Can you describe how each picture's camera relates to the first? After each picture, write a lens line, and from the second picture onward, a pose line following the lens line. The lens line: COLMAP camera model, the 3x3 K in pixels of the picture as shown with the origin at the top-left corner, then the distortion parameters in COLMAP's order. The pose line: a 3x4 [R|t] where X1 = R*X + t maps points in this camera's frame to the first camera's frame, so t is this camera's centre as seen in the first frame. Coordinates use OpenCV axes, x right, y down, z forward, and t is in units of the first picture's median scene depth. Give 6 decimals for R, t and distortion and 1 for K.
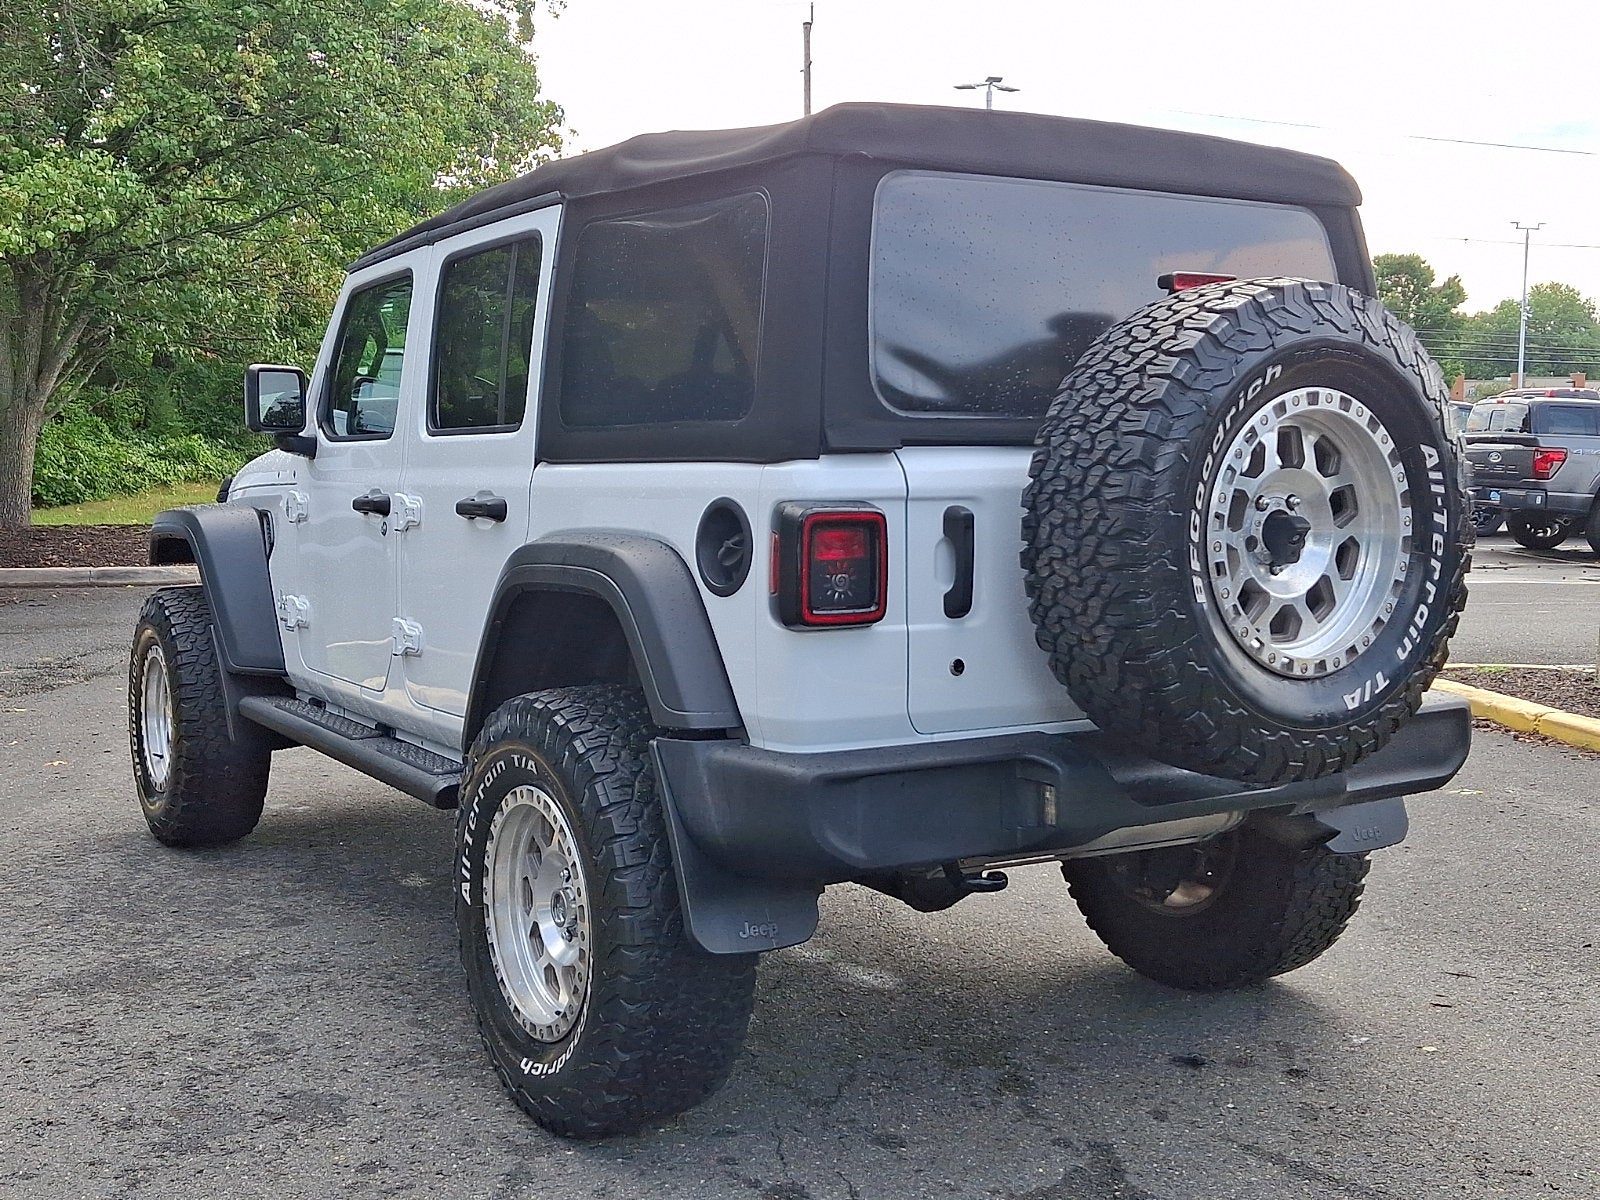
lens RADIAL K [[1756.9, 0, 800.4], [0, 1756.9, 548.4], [0, 0, 1]] dist [0.185247, -0.388888]
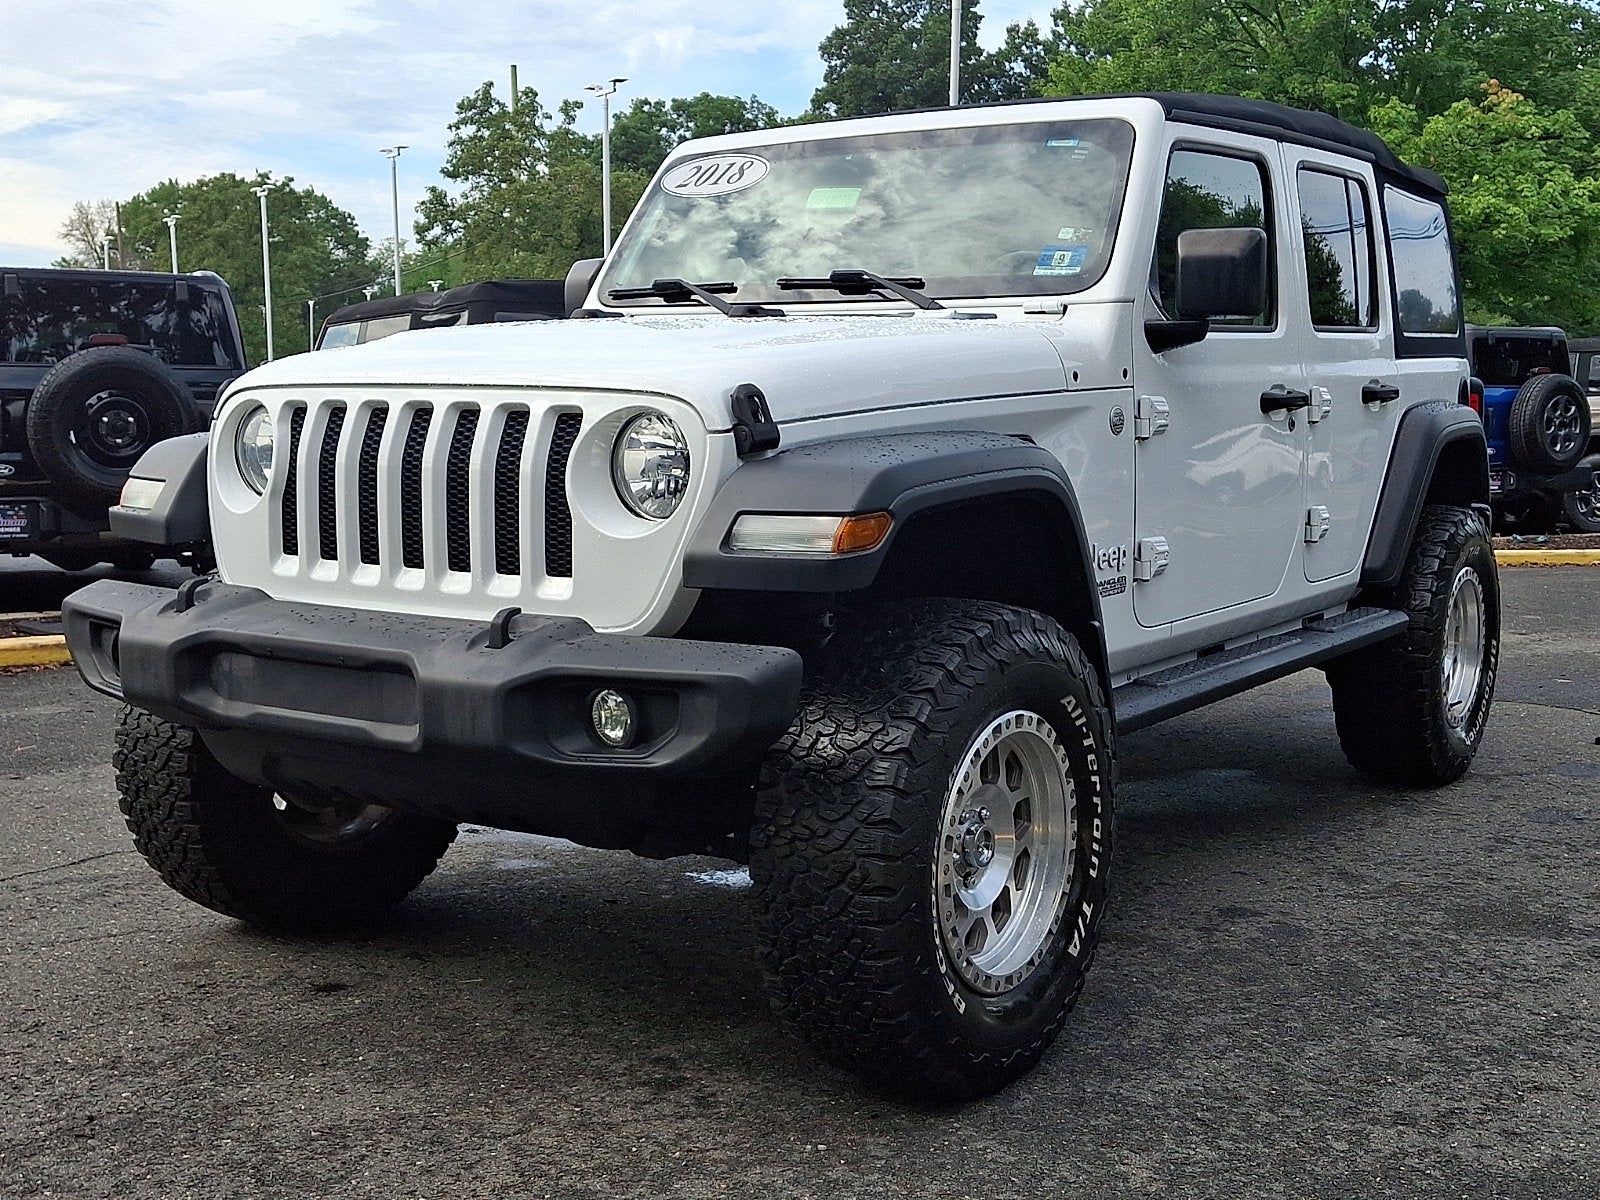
lens RADIAL K [[1853.3, 0, 800.0], [0, 1853.3, 600.0], [0, 0, 1]] dist [0.176495, -0.409746]
pose [[-0.402838, -0.104342, 0.909304, -1.546789], [0.056548, 0.988745, 0.138510, -0.106581], [-0.913523, 0.107216, -0.392403, 2.382911]]
